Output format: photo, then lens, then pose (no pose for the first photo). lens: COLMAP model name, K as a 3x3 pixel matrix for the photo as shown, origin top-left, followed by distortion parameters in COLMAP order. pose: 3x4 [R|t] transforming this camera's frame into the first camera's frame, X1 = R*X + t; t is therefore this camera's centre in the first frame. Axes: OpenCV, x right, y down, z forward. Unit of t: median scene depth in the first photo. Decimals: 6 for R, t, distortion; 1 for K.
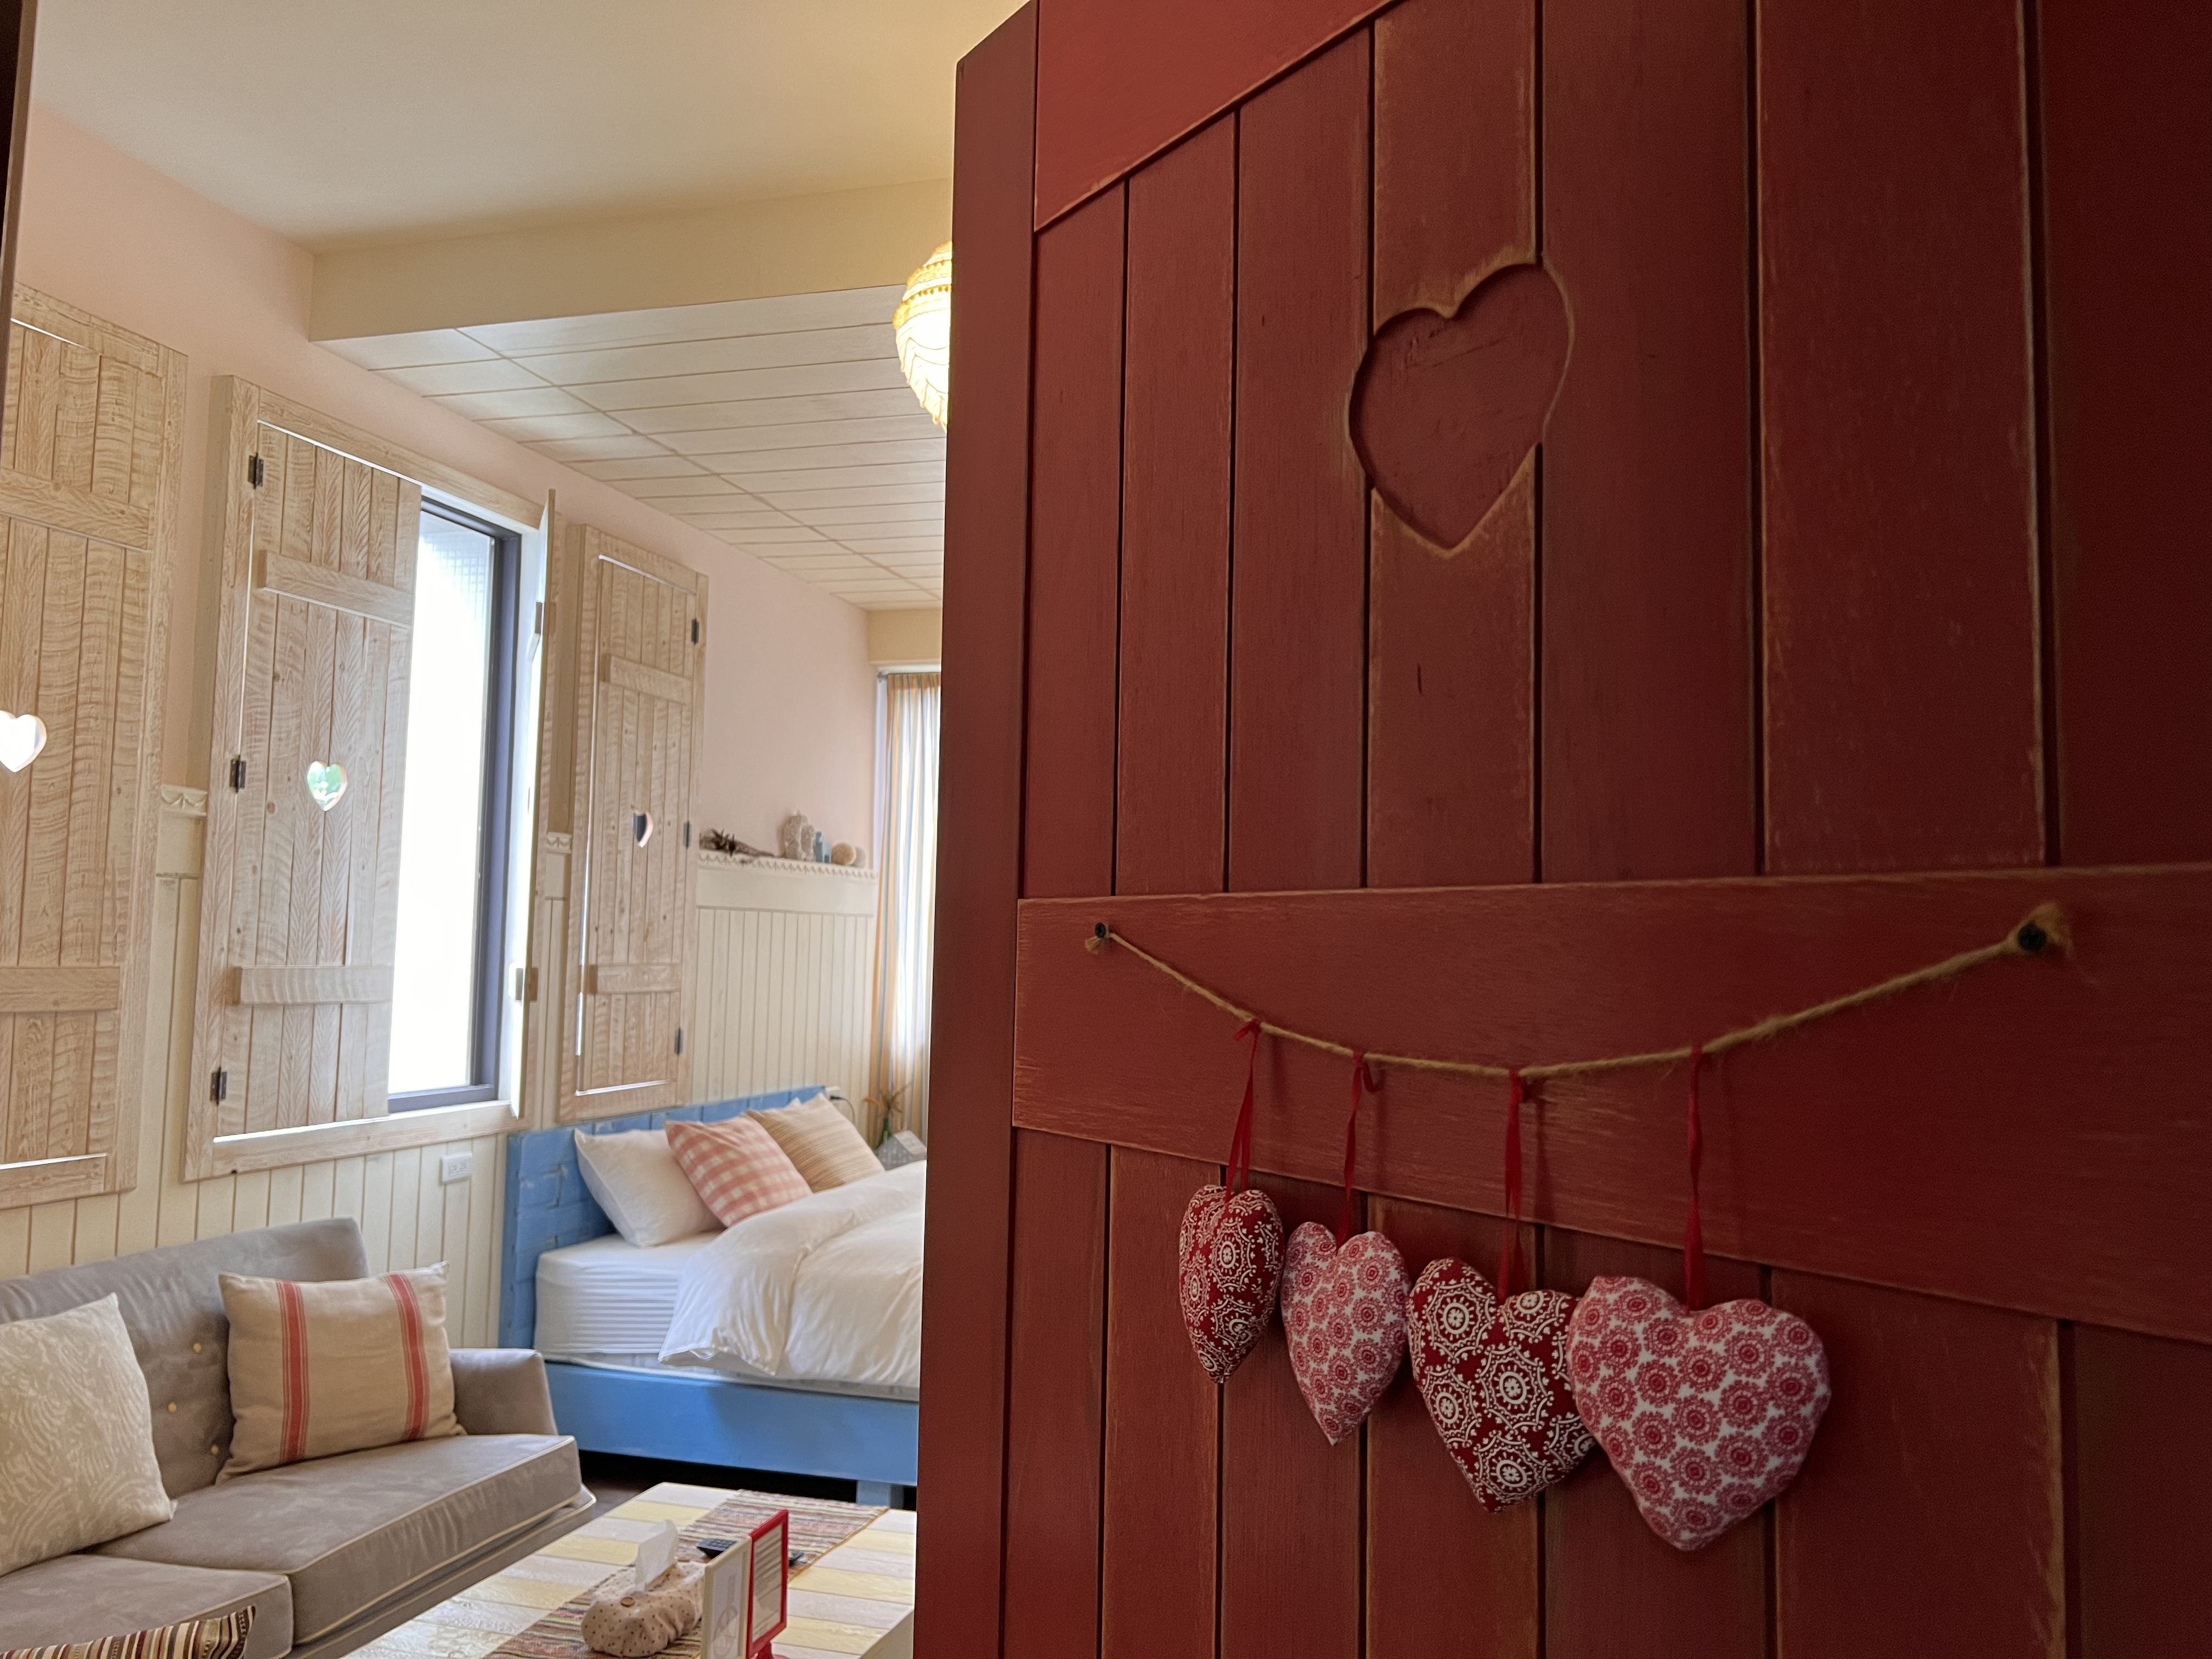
lens RADIAL K [[1814.5, 0, 1109.4], [0, 1814.5, 826.5], [0, 0, 1]] dist [0.117930, -0.228409]
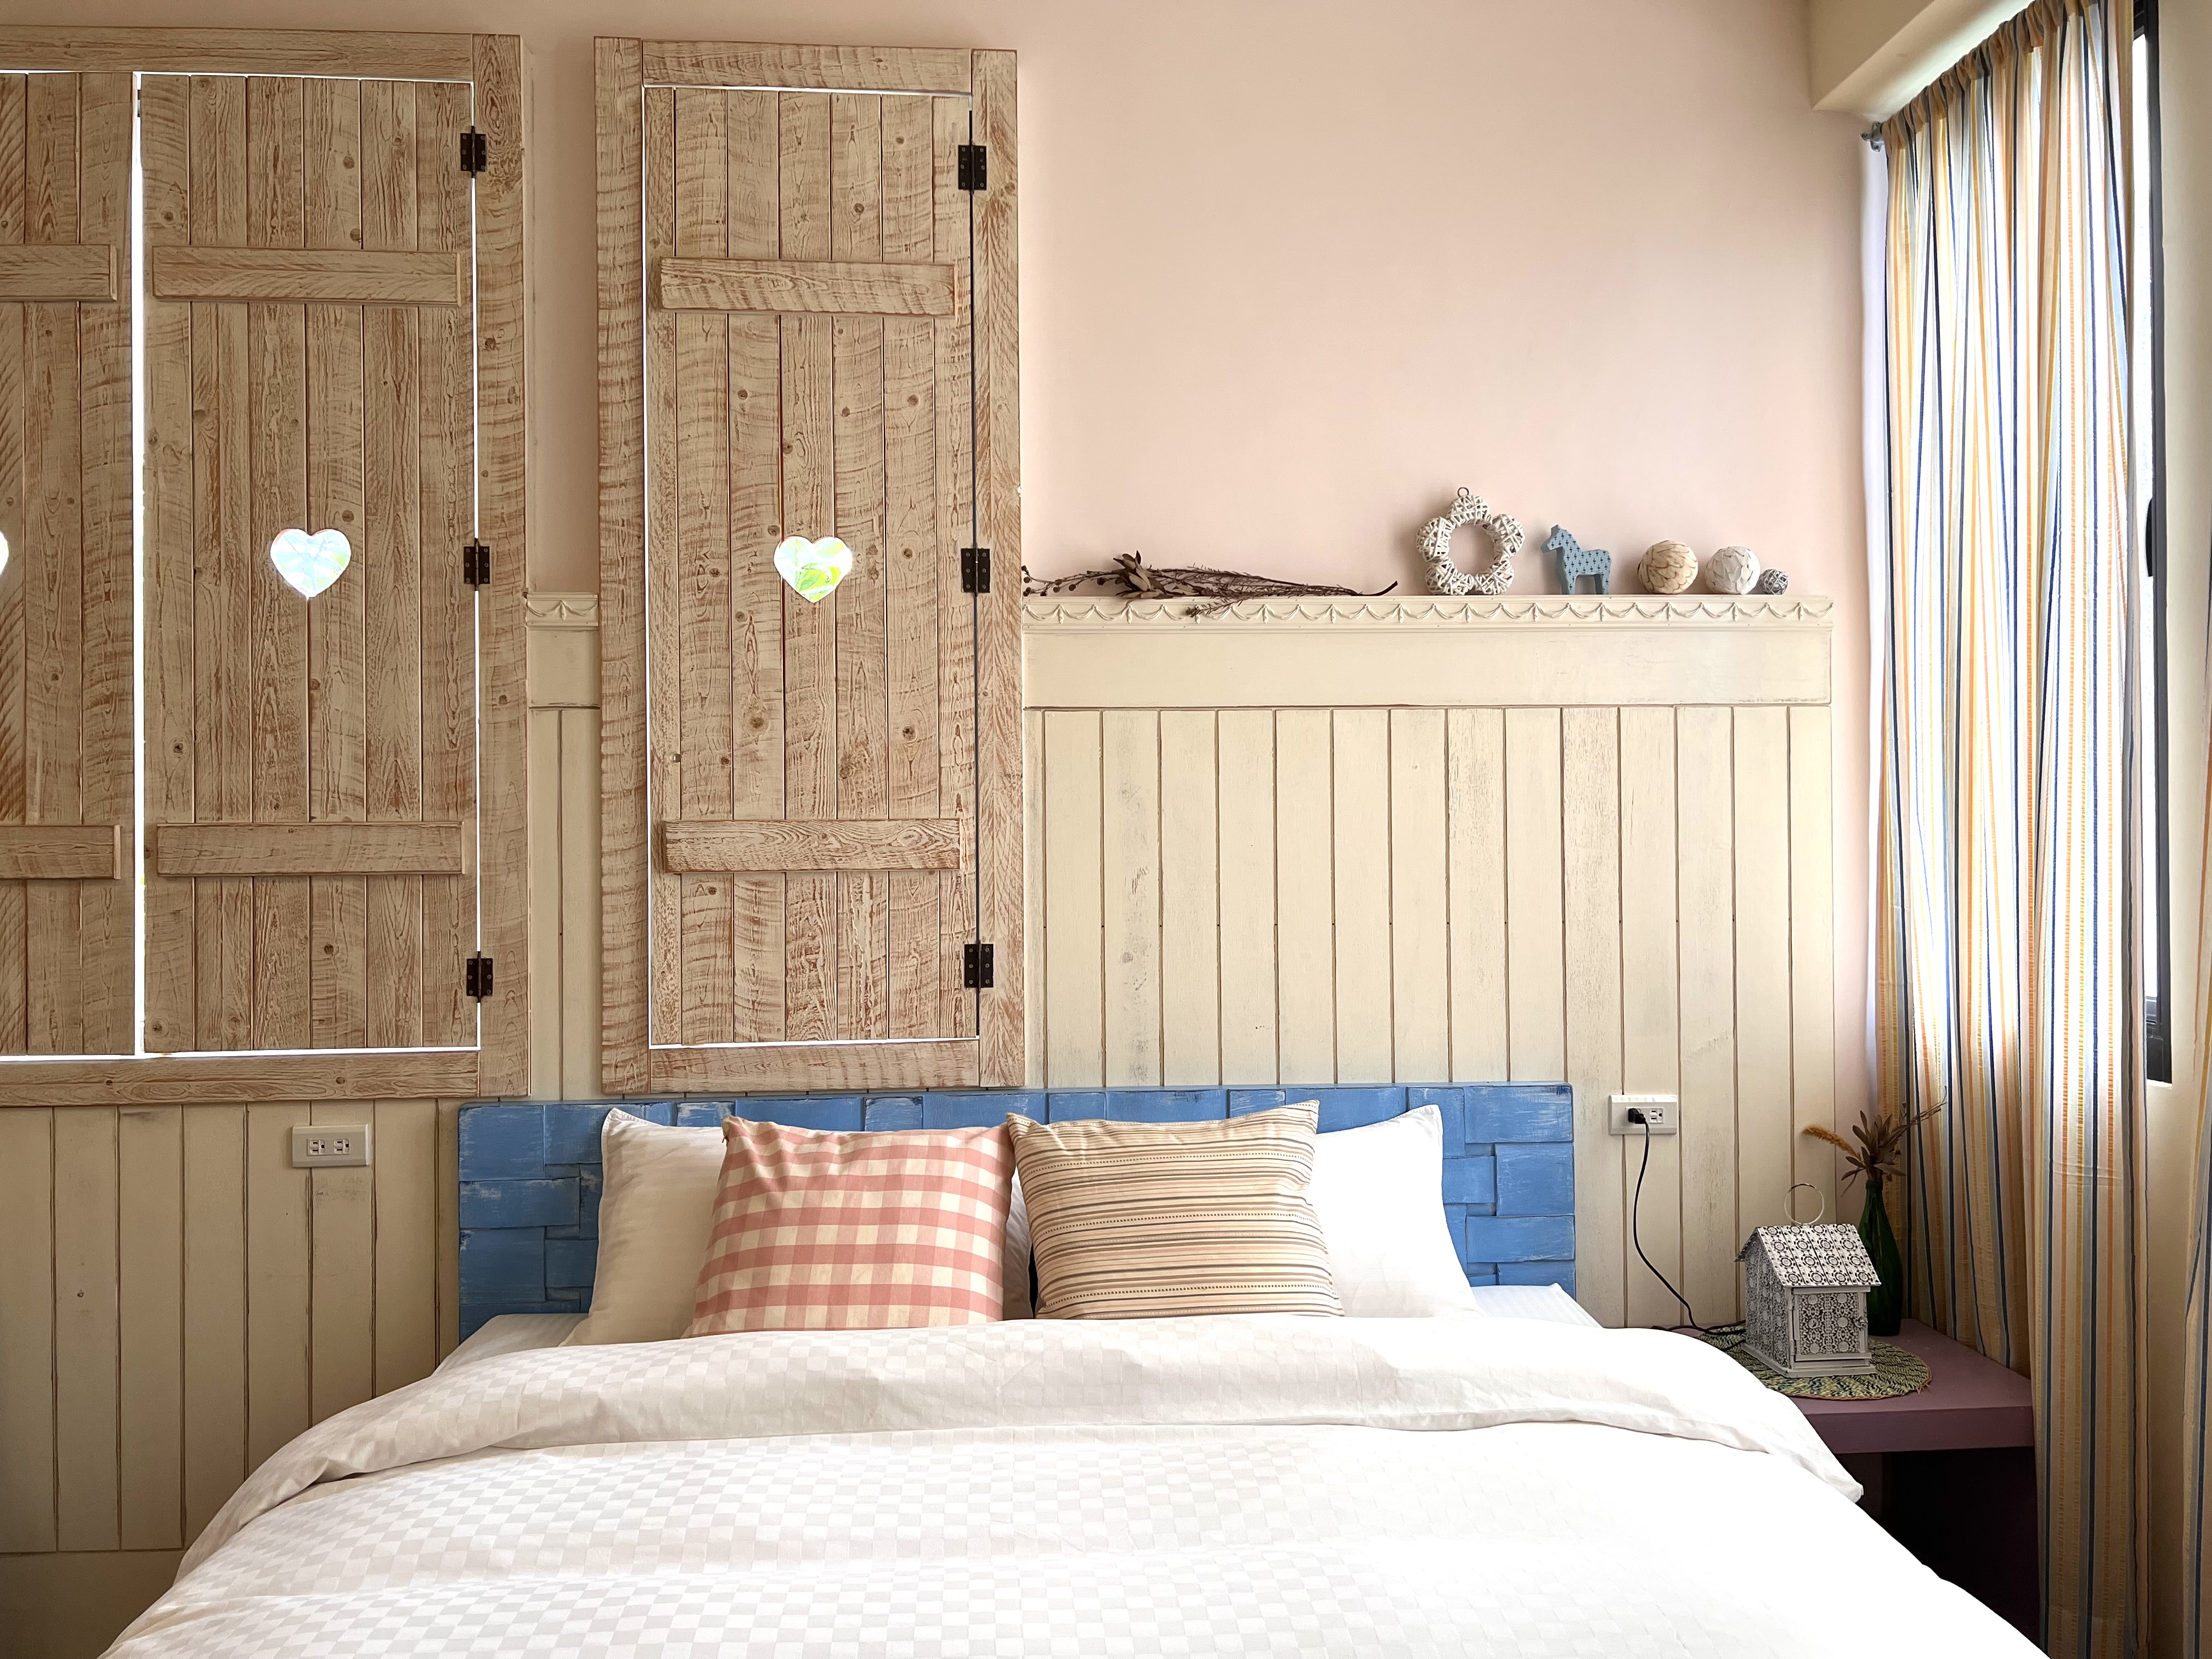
lens RADIAL K [[1814.5, 0, 1109.4], [0, 1814.5, 826.5], [0, 0, 1]] dist [0.117930, -0.228409]
pose [[0.360775, -0.003222, -0.932647, 0.270280], [0.078184, 0.996579, 0.026801, 0.067301], [0.929370, -0.082587, 0.359793, 0.855846]]
